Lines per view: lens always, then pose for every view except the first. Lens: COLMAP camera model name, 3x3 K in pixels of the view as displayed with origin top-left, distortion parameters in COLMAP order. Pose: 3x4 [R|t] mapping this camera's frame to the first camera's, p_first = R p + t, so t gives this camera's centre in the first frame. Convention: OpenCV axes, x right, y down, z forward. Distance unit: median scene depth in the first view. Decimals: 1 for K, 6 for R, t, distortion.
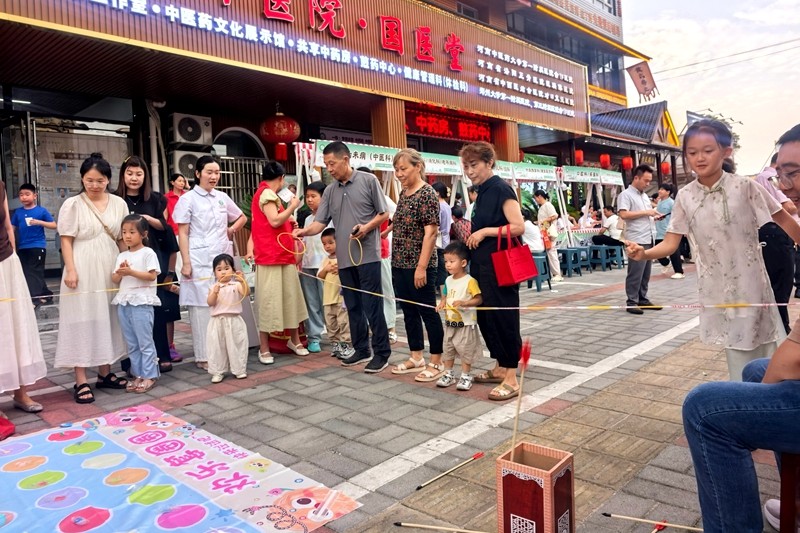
lens RADIAL K [[565.0, 0, 400.0], [0, 565.0, 266.5], [0, 0, 1]] dist [0.001120, 0.000716]
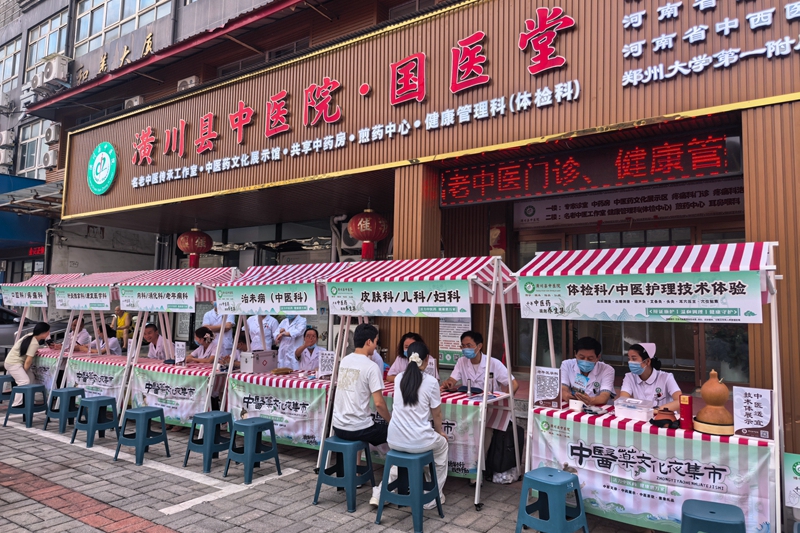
lens RADIAL K [[546.2, 0, 400.0], [0, 546.2, 266.5], [0, 0, 1]] dist [0.033343, -0.000014]
pose [[0.154843, -0.029526, -0.987498, 0.765499], [-0.086070, 0.995350, -0.043257, -0.154384], [0.984183, 0.091692, 0.151582, 1.013778]]
